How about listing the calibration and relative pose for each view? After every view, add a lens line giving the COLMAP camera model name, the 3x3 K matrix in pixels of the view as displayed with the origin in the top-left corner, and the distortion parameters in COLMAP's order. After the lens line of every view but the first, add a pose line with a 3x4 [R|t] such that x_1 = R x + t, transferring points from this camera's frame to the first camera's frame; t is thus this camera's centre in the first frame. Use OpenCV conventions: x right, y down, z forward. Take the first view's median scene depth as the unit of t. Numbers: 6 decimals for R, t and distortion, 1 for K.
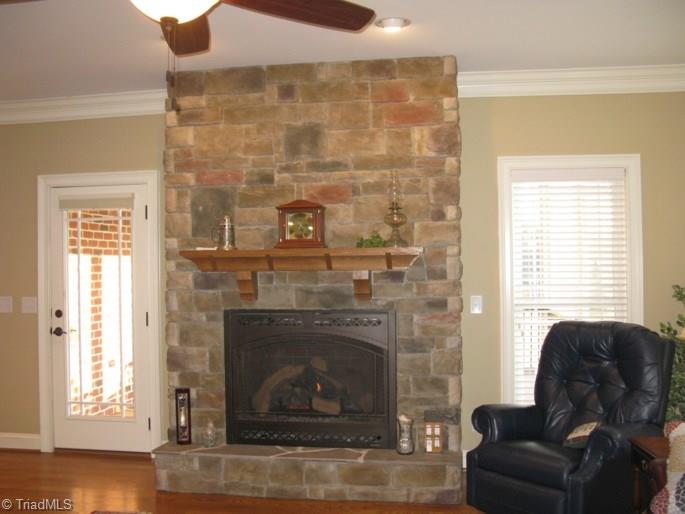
lens RADIAL K [[711.5, 0, 342.5], [0, 711.5, 257.0], [0, 0, 1]] dist [-0.176550, 0.018809]
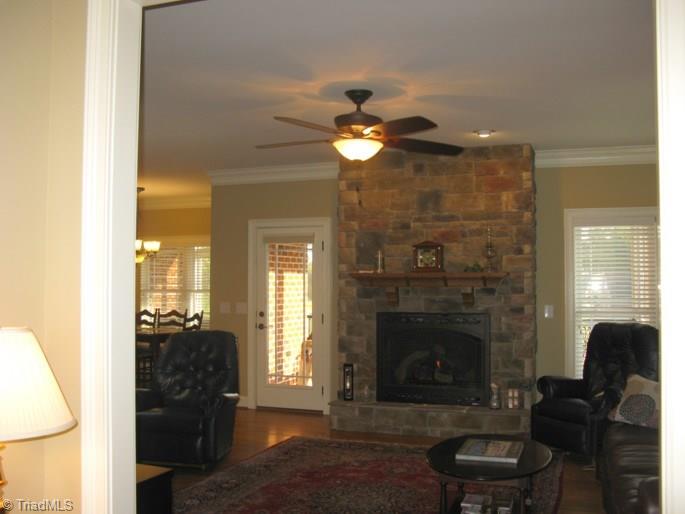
lens RADIAL K [[711.5, 0, 342.5], [0, 711.5, 257.0], [0, 0, 1]] dist [-0.176550, 0.018809]
pose [[0.981762, 0.005398, -0.190035, 0.051029], [-0.009765, 0.999709, -0.022054, -0.009310], [0.189861, 0.023508, 0.981530, -0.530054]]
